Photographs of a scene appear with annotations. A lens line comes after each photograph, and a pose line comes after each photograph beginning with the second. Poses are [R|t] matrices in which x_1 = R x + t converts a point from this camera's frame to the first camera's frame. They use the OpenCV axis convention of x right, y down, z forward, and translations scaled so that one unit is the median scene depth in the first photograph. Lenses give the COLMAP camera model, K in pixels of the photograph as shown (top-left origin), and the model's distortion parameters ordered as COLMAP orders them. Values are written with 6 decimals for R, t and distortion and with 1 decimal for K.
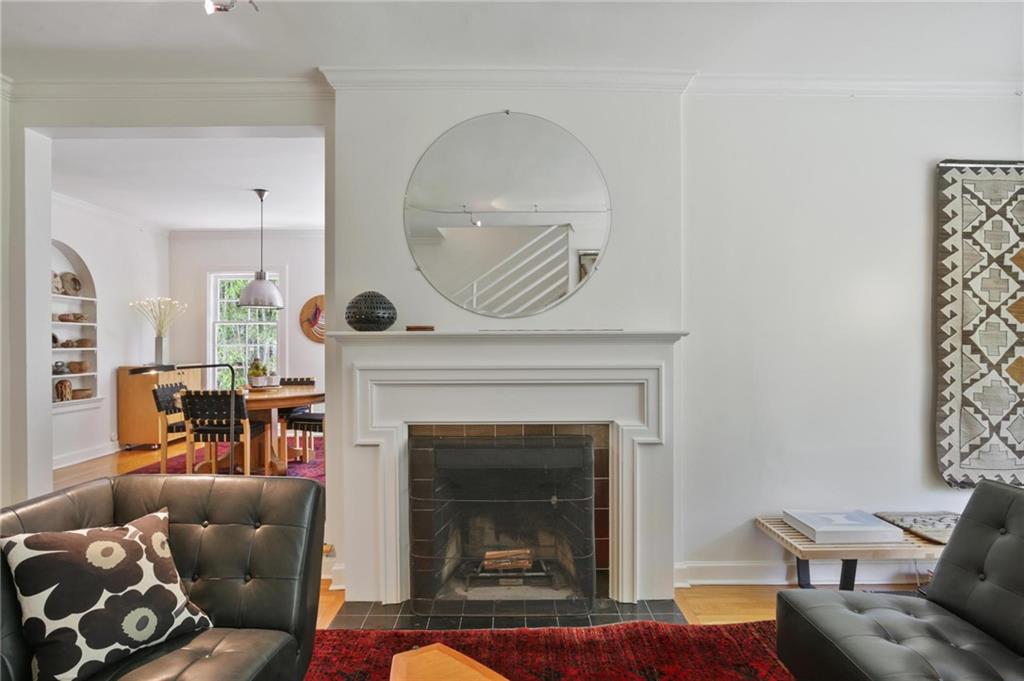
lens RADIAL K [[547.9, 0, 515.3], [0, 547.9, 343.7], [0, 0, 1]] dist [-0.035028, 0.003602]
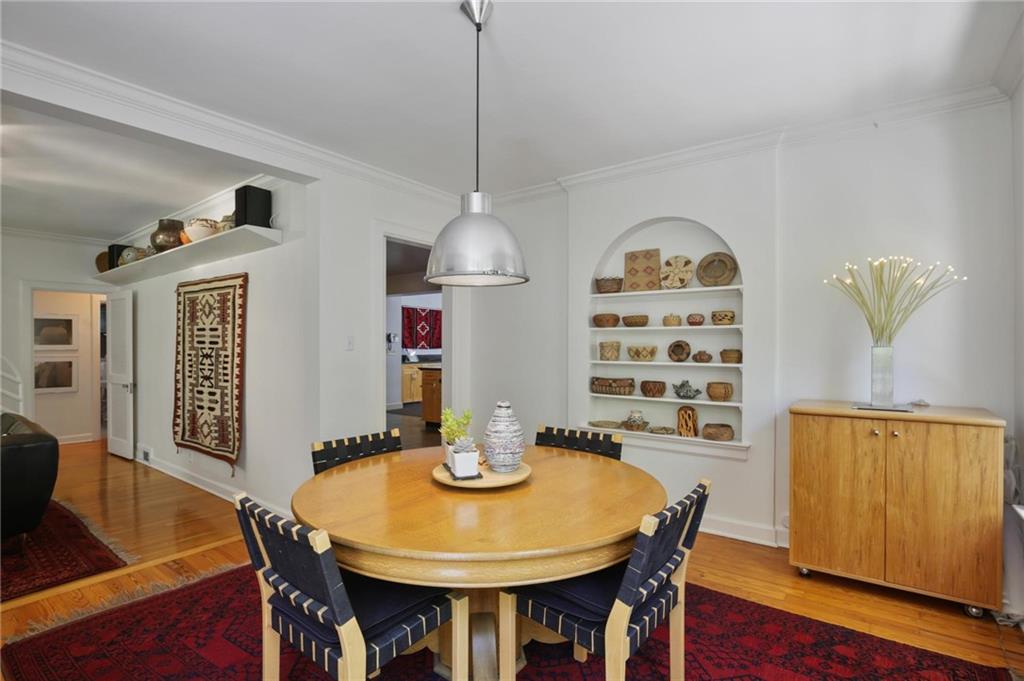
lens RADIAL K [[466.0, 0, 511.5], [0, 466.0, 341.4], [0, 0, 1]] dist [-0.035070, 0.000488]
pose [[-0.583201, 0.003529, -0.812320, -0.352158], [0.003770, 0.999992, 0.001638, -0.037848], [0.812319, -0.002107, -0.583209, 2.075968]]
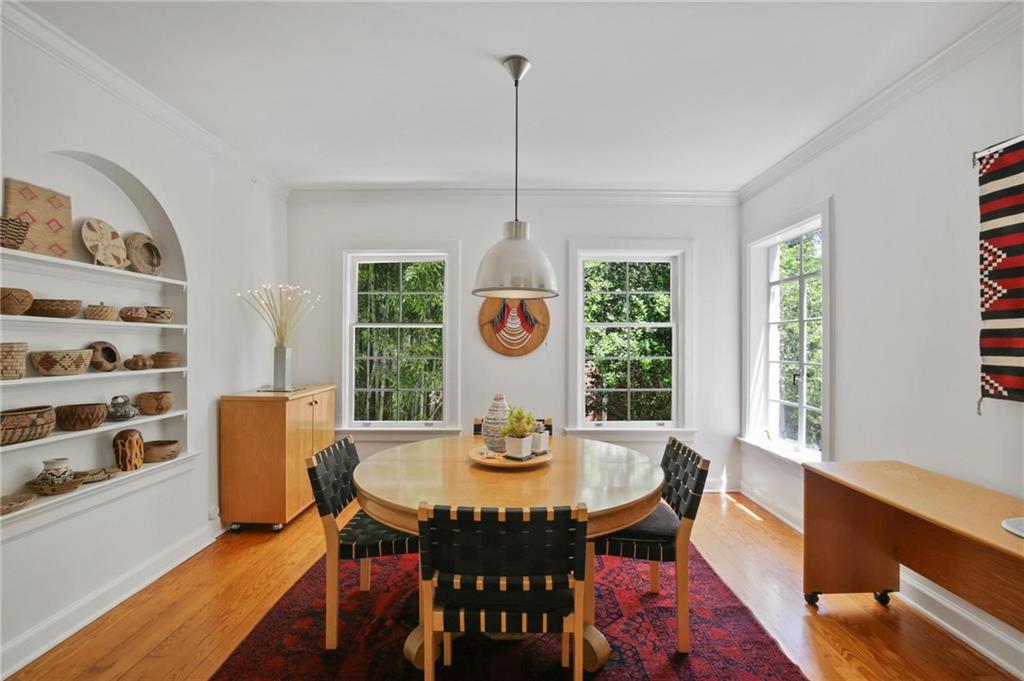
lens RADIAL K [[466.0, 0, 507.7], [0, 466.0, 344.2], [0, 0, 1]] dist [-0.035070, 0.000488]
pose [[0.999250, 0.006734, -0.038135, -0.792068], [-0.006731, 0.999977, 0.000222, -0.036798], [0.038135, 0.000035, 0.999273, 0.991580]]
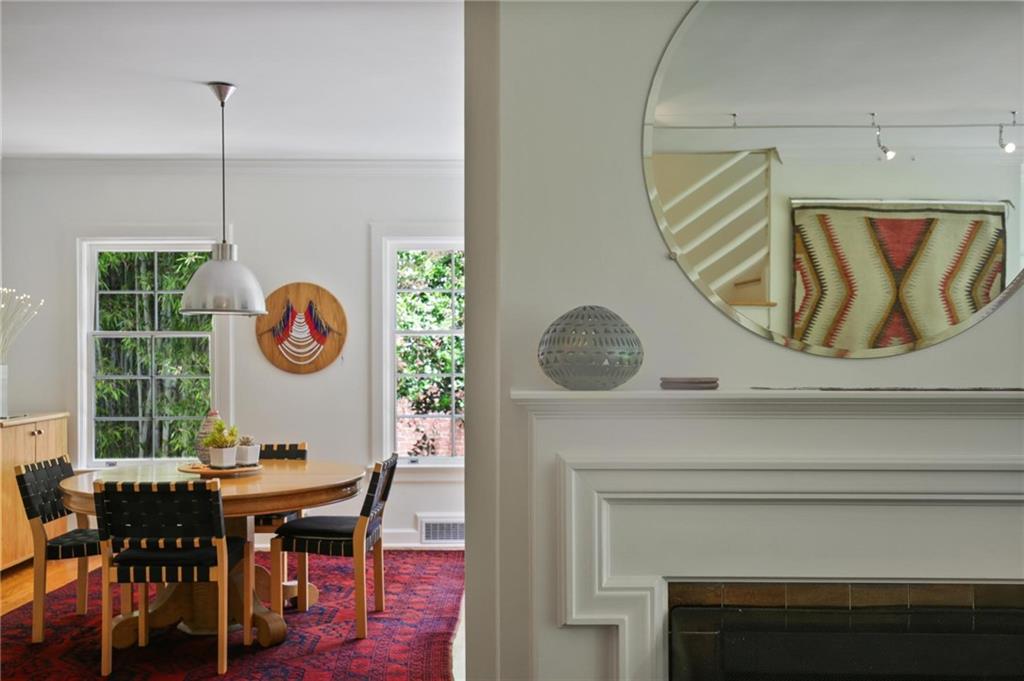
lens RADIAL K [[970.2, 0, 514.8], [0, 970.2, 370.0], [0, 0, 1]] dist [0.031766, 0.000000]
pose [[0.999918, 0.002607, -0.012509, -0.309703], [-0.002370, 0.999817, 0.018978, -0.053652], [0.012556, -0.018947, 0.999742, 0.134277]]
